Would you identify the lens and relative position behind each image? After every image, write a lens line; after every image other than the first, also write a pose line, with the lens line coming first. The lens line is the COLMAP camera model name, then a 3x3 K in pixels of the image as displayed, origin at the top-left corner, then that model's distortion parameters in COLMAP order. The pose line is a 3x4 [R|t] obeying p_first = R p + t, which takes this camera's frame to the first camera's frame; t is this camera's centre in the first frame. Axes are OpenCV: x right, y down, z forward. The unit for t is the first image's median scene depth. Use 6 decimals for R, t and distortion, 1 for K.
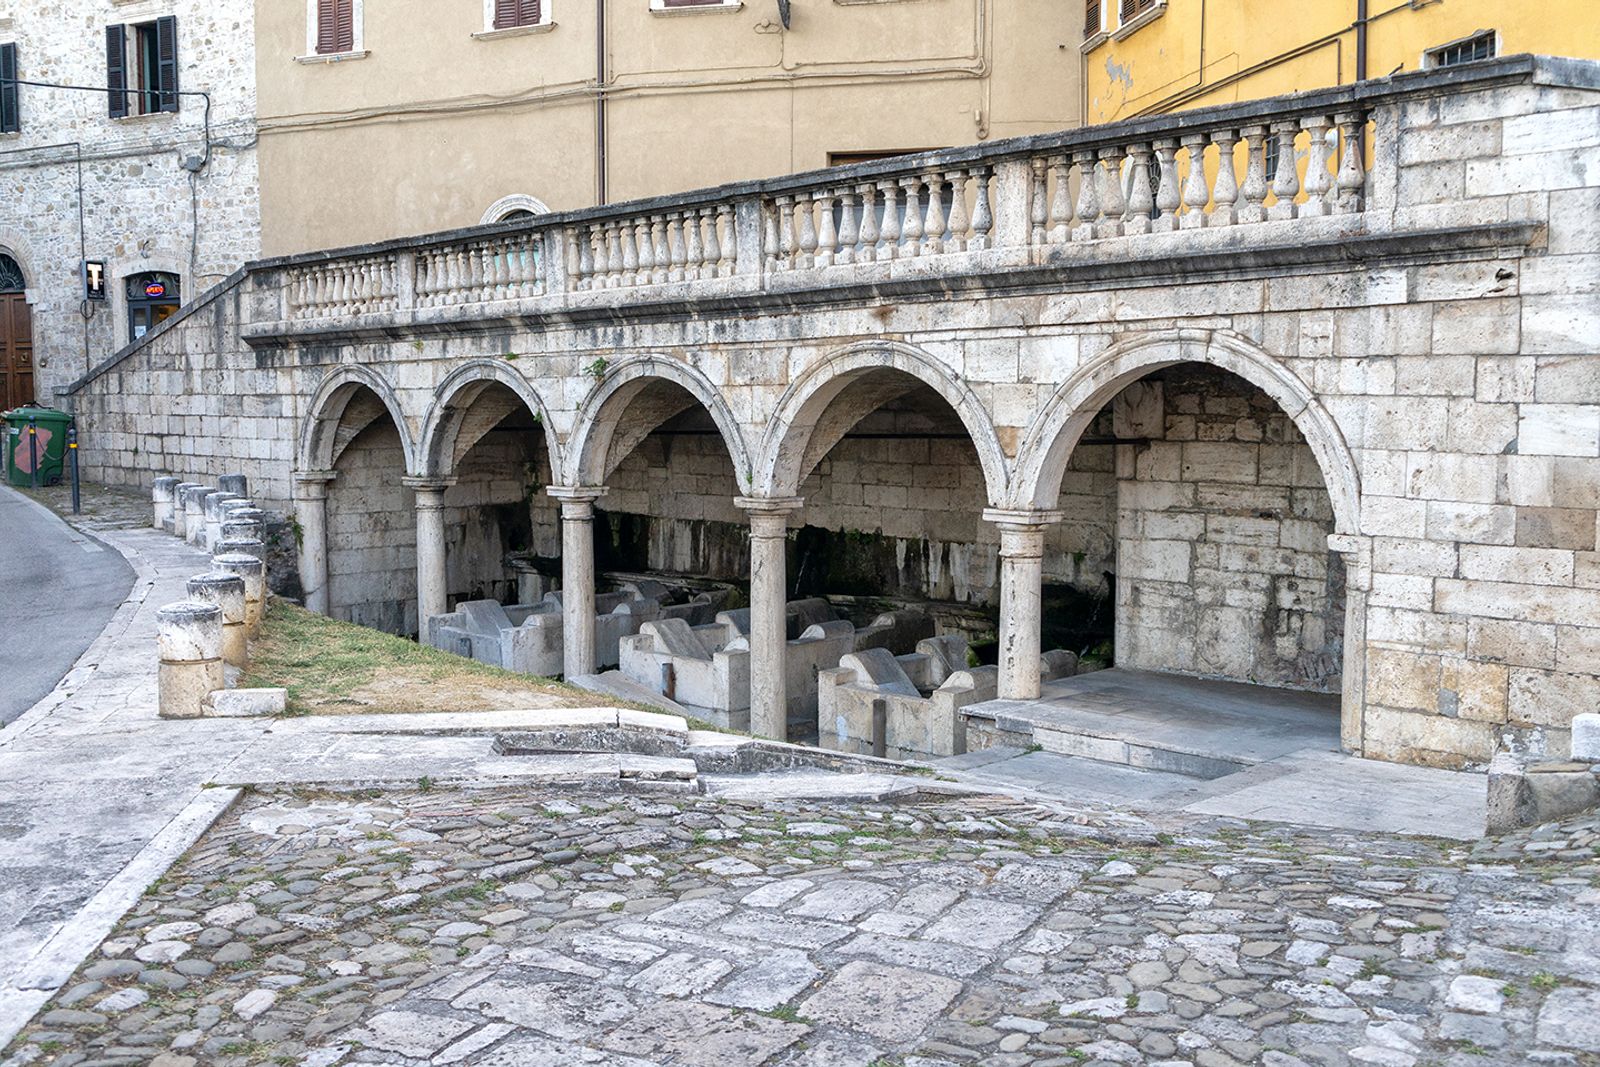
lens RADIAL K [[1551.4, 0, 799.9], [0, 1551.4, 533.4], [0, 0, 1]] dist [-0.005407, 0.000000]
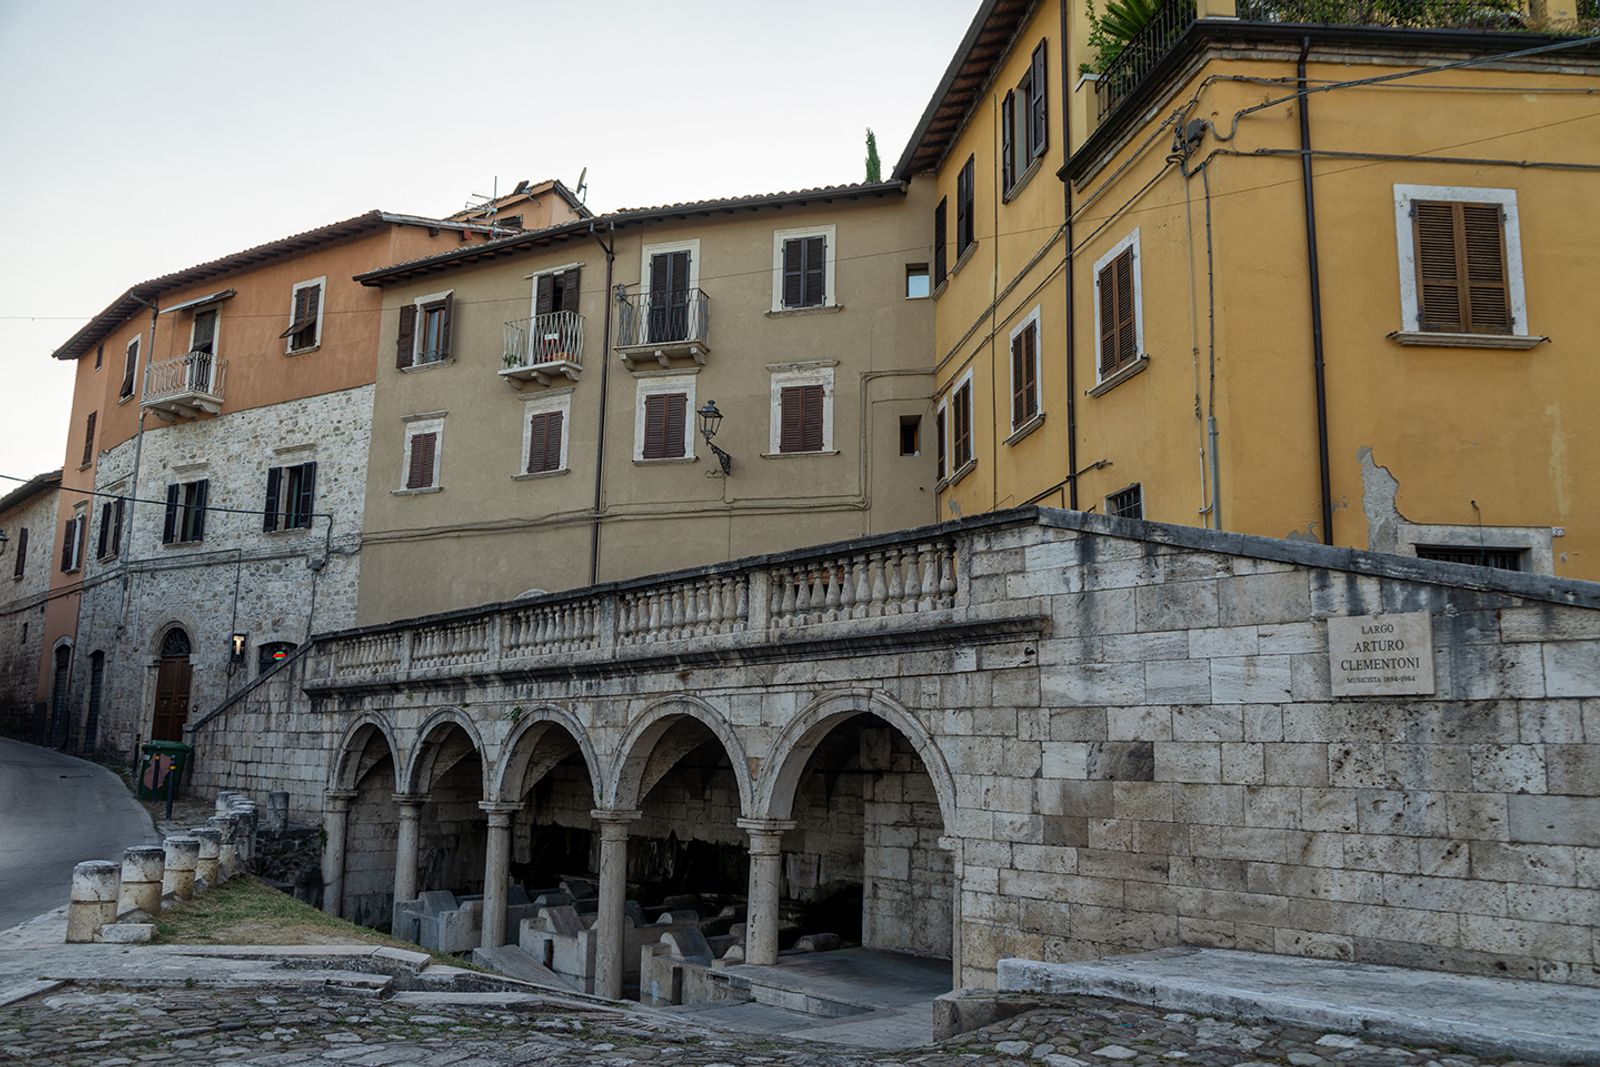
lens RADIAL K [[1253.0, 0, 802.2], [0, 1253.0, 532.1], [0, 0, 1]] dist [-0.029659, 0.023285]
pose [[0.998630, 0.007408, -0.051801, 0.198998], [-0.020550, 0.965916, -0.258040, 0.020593], [0.048124, 0.258751, 0.964744, -0.109819]]
